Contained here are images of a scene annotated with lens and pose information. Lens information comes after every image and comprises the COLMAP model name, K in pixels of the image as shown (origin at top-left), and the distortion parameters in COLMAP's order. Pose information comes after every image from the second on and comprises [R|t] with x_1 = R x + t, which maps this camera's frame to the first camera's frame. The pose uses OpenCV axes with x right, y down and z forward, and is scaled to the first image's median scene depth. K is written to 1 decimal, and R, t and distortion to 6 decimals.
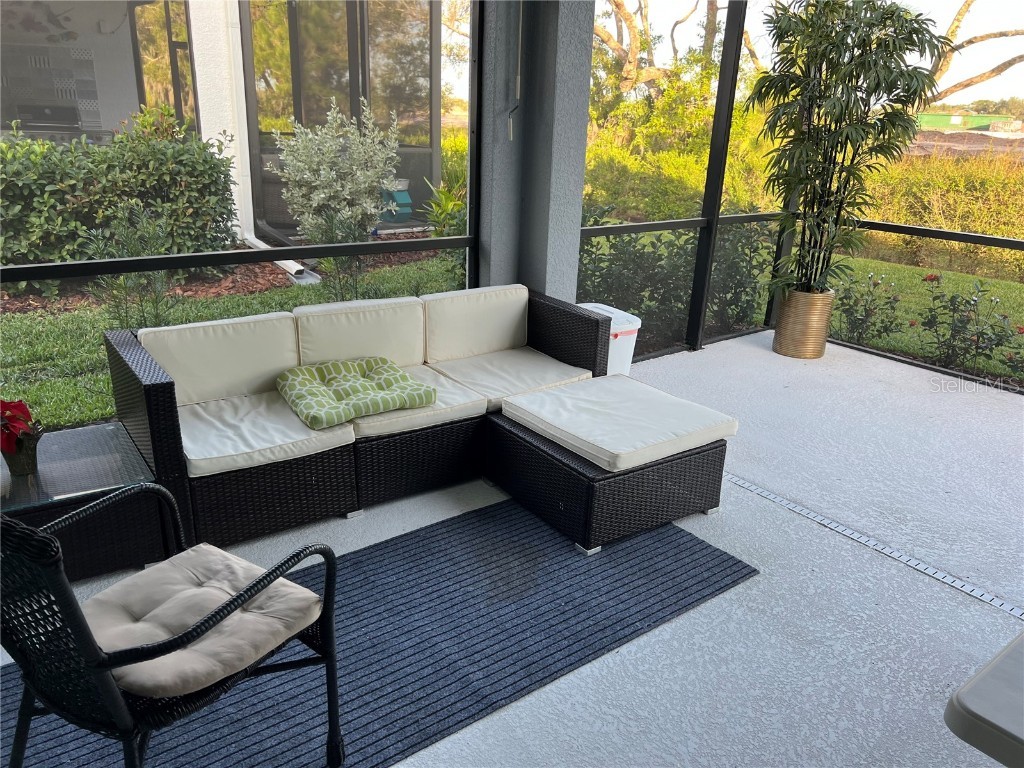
lens RADIAL K [[768.7, 0, 508.4], [0, 768.7, 380.0], [0, 0, 1]] dist [0.062000, -0.058705]
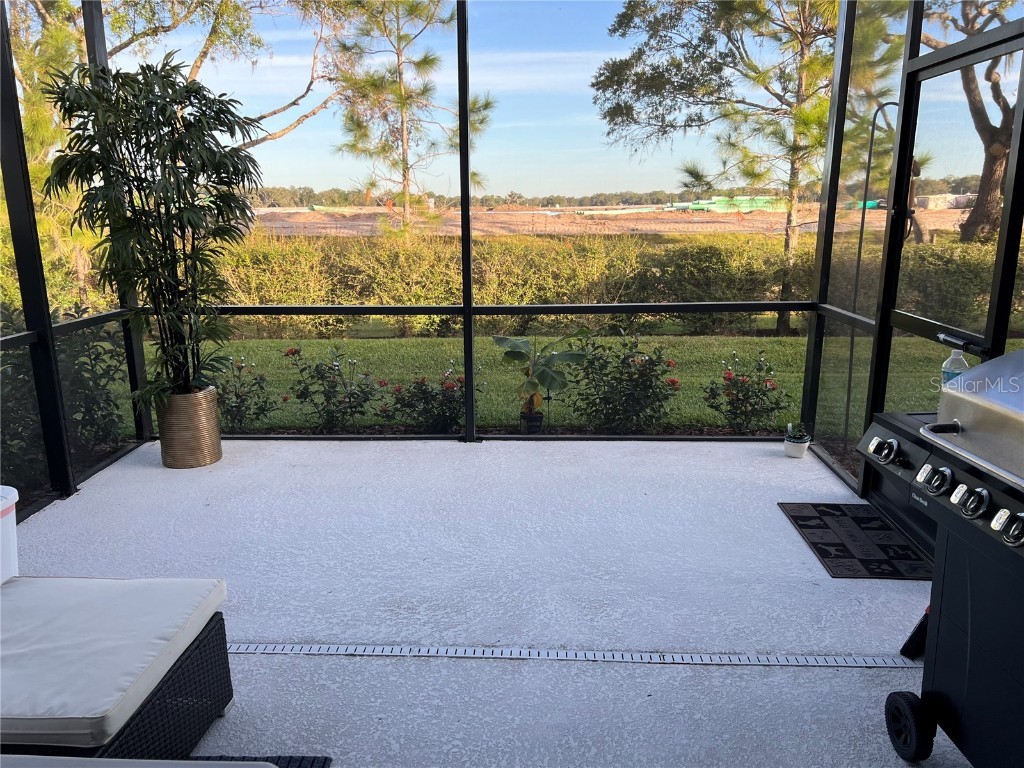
lens RADIAL K [[768.7, 0, 509.7], [0, 768.7, 391.8], [0, 0, 1]] dist [0.062000, -0.058705]
pose [[0.638213, -0.223953, 0.736566, -0.031888], [0.285776, 0.957311, 0.043454, -0.049042], [-0.714854, 0.182760, 0.674968, 0.142924]]
